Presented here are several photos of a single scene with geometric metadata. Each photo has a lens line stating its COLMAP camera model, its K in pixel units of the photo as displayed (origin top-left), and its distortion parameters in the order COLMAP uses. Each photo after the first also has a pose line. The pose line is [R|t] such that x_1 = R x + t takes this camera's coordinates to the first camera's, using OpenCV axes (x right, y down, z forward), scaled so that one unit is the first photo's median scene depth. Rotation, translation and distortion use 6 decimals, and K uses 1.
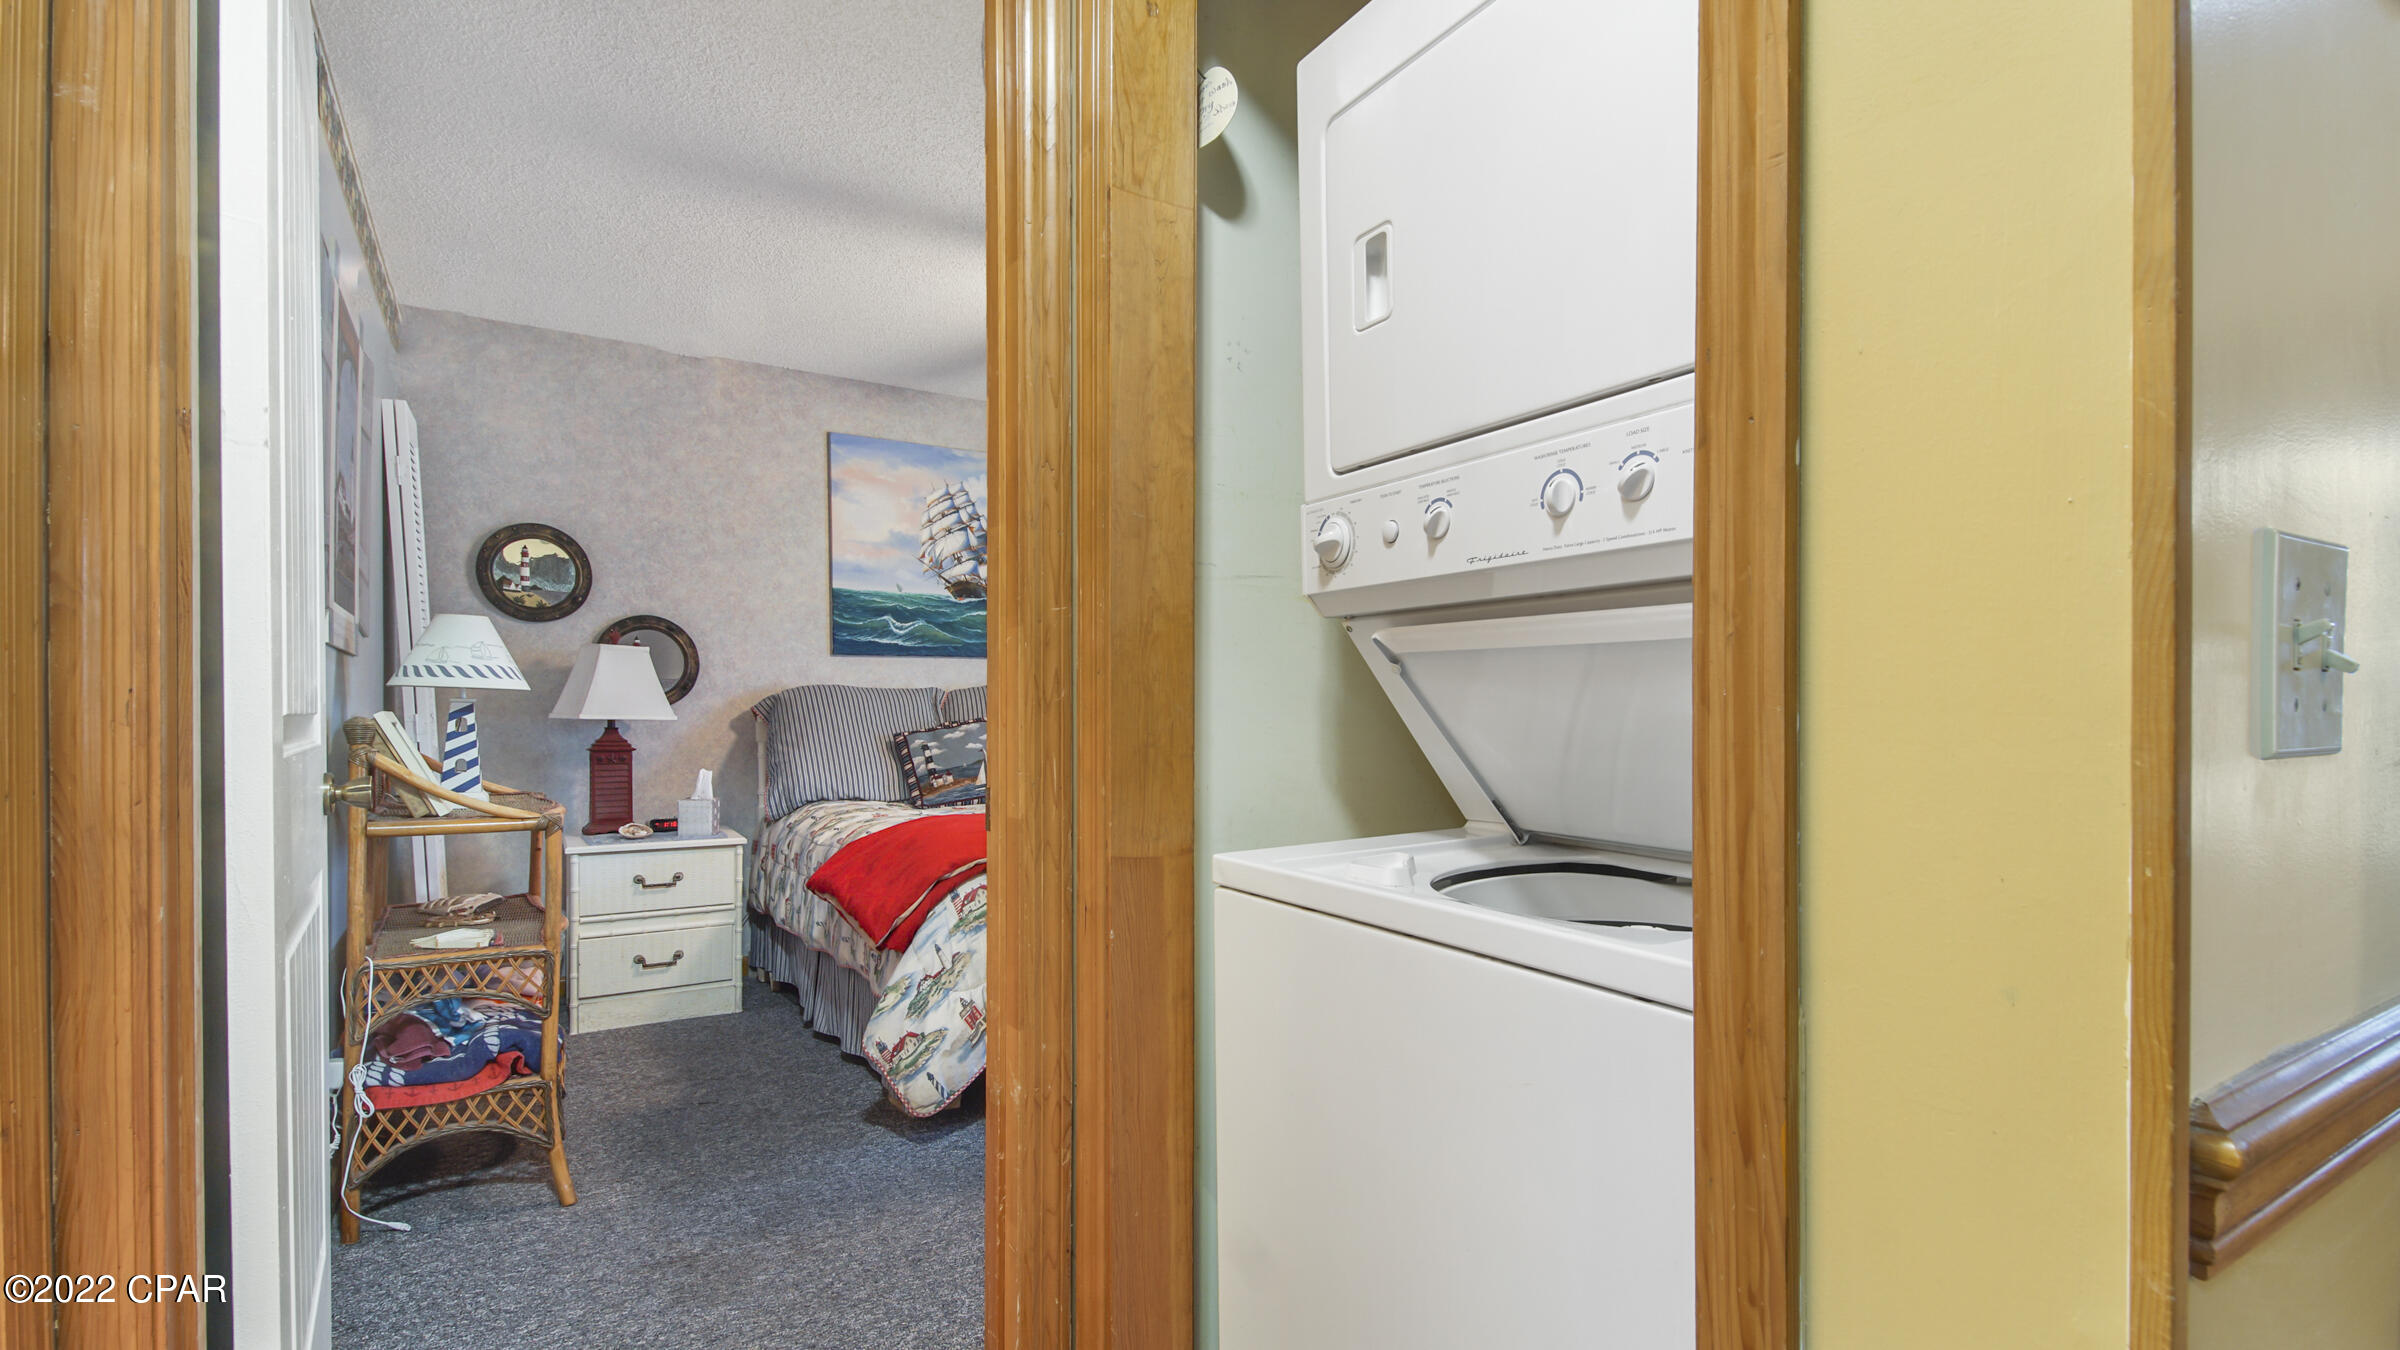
lens RADIAL K [[1084.0, 0, 1192.3], [0, 1084.0, 695.6], [0, 0, 1]] dist [0.034838, -0.019696]
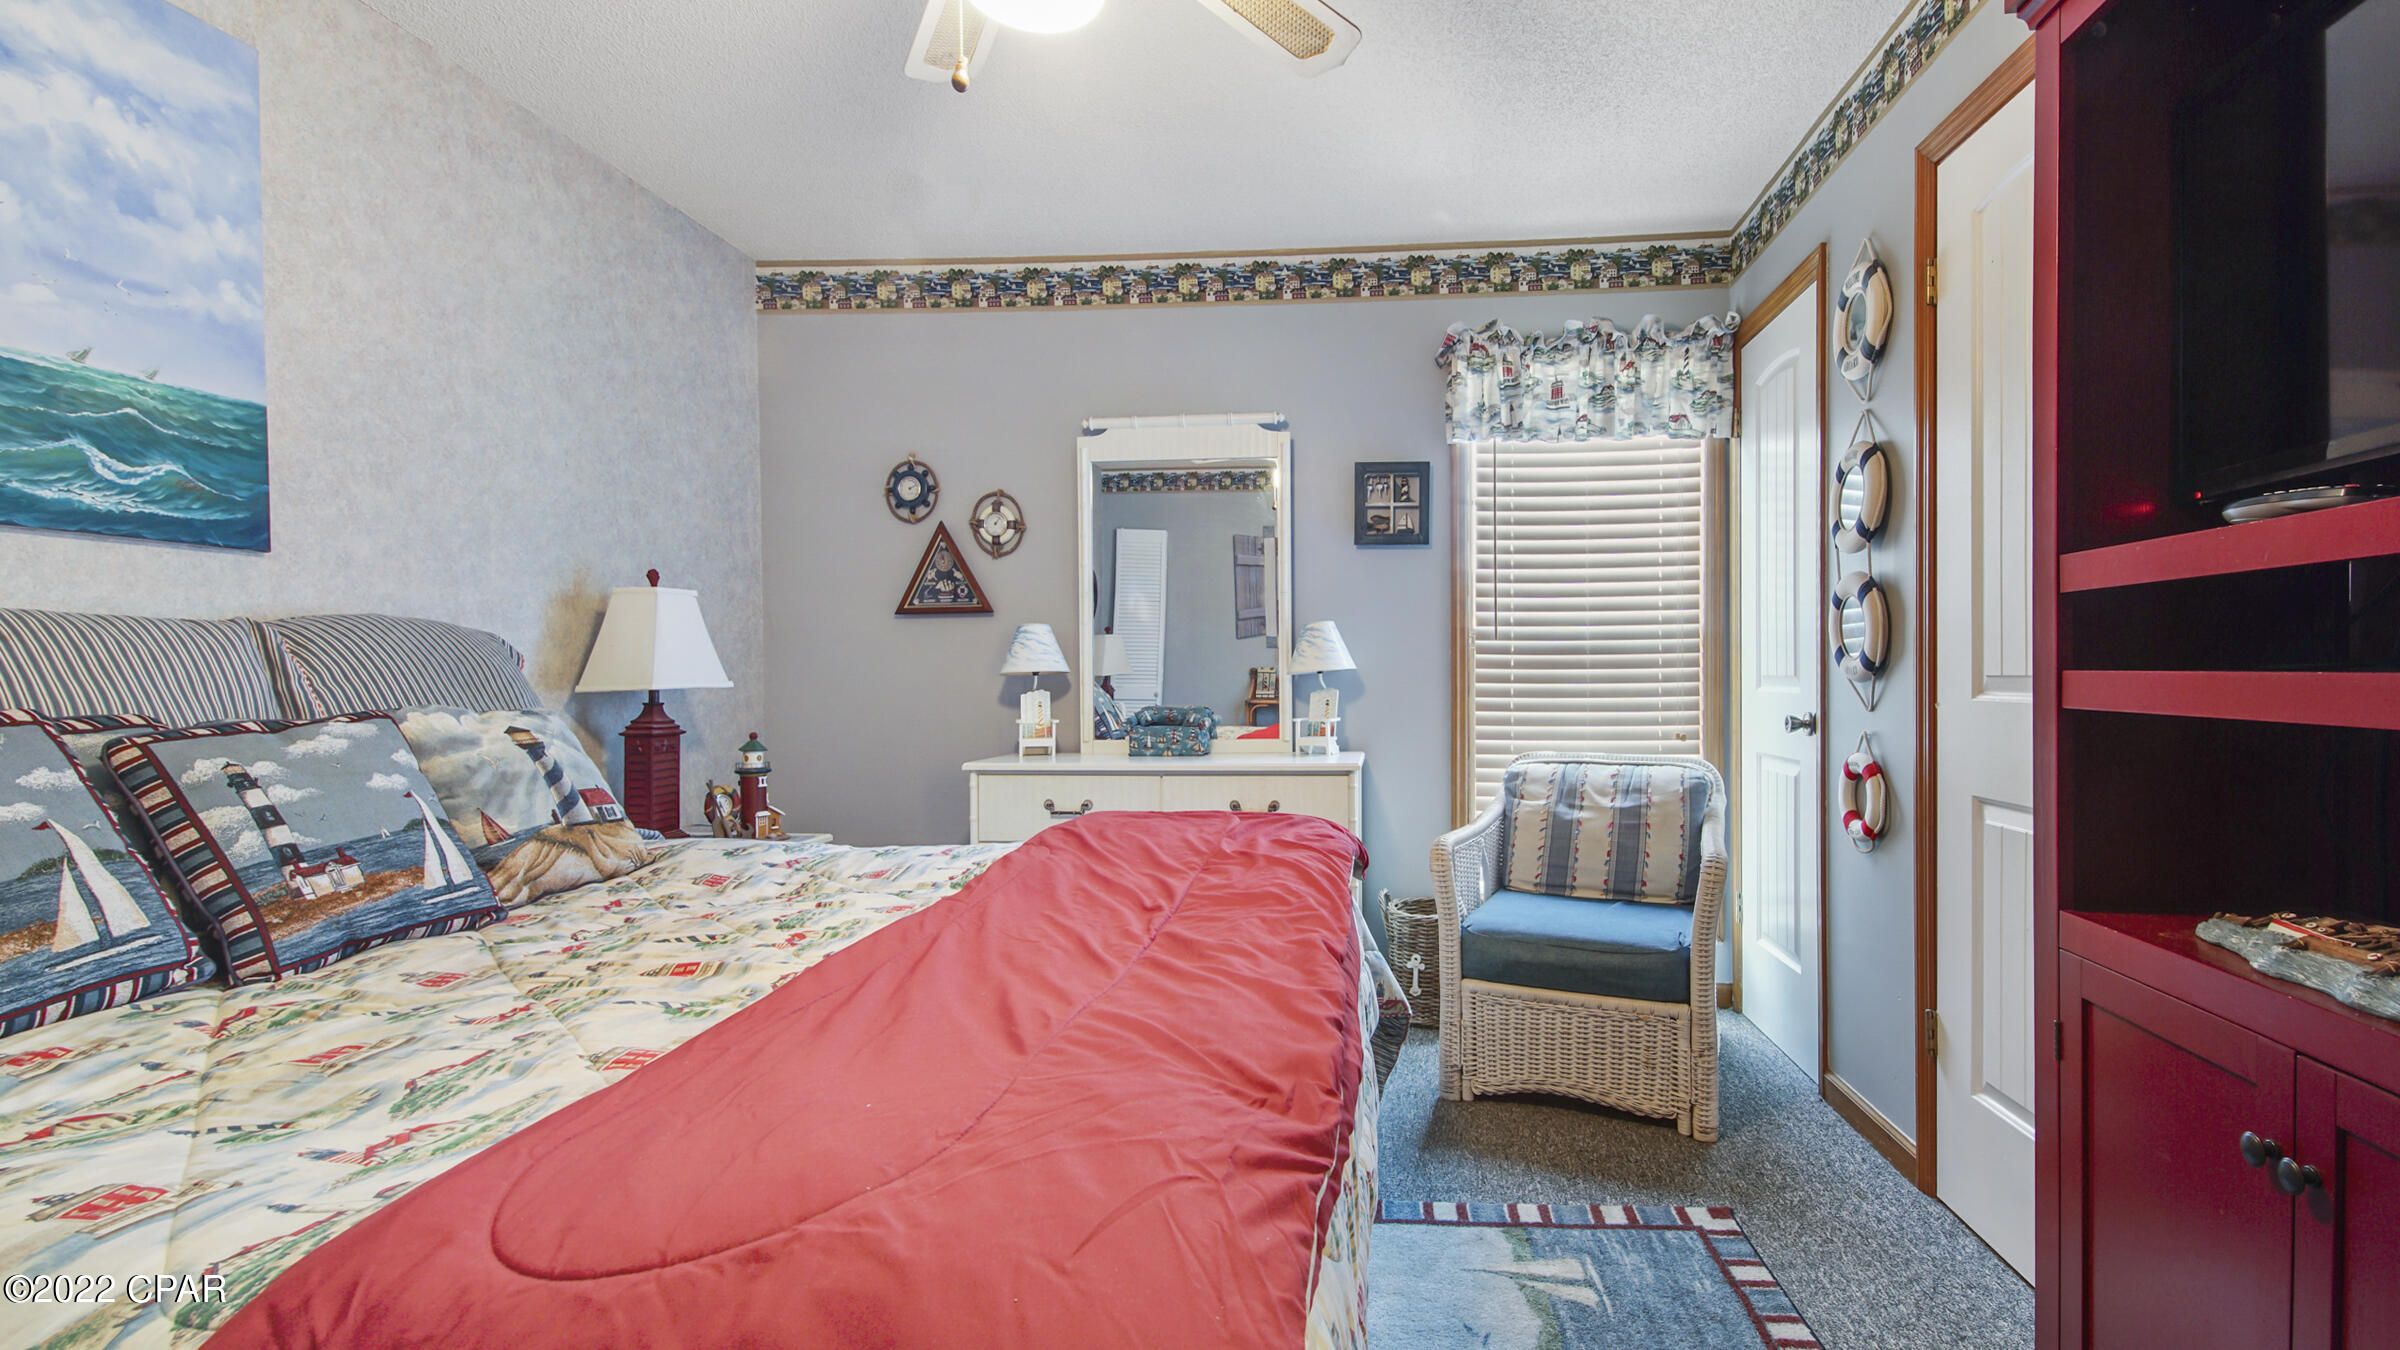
lens RADIAL K [[1131.0, 0, 1318.8], [0, 1131.0, 681.1], [0, 0, 1]] dist [0.039789, -0.023961]
pose [[0.580357, -0.011043, 0.814287, -0.252427], [-0.003636, 0.999863, 0.016151, 0.006297], [-0.814354, -0.012334, 0.580237, 0.567207]]
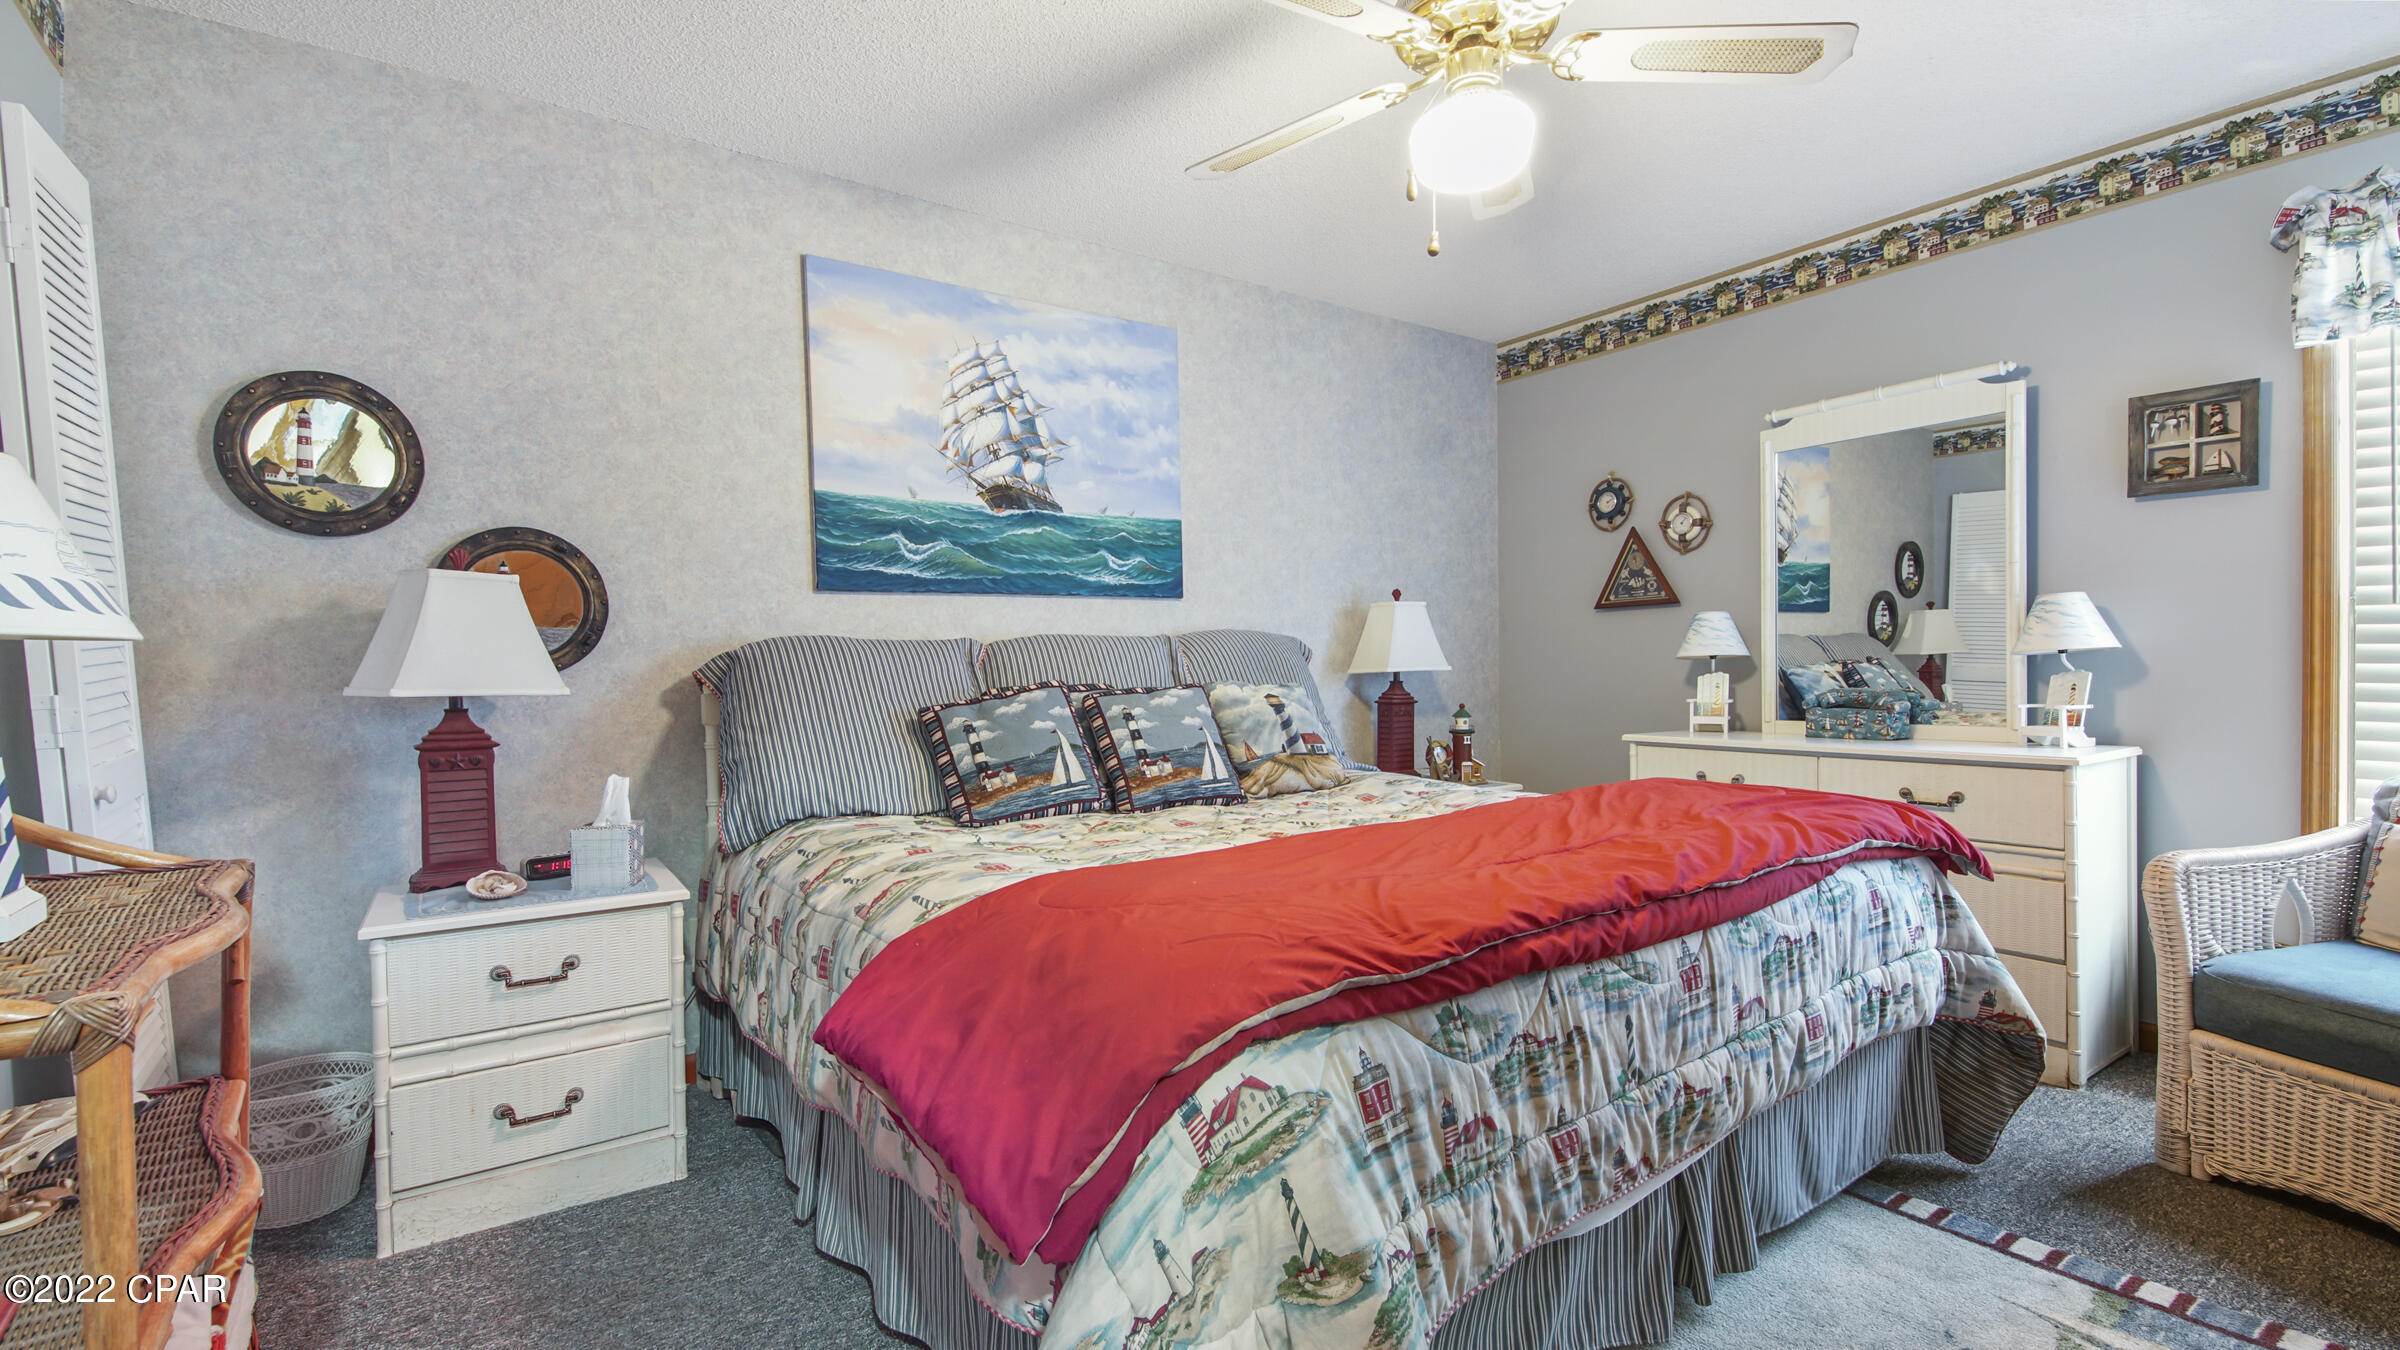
lens RADIAL K [[1101.5, 0, 1207.5], [0, 1101.5, 664.3], [0, 0, 1]] dist [0.037316, -0.026752]
pose [[0.998756, -0.016655, 0.047003, -0.136808], [0.016164, 0.999811, 0.010815, 0.004313], [-0.047174, -0.010042, 0.998836, 0.342996]]
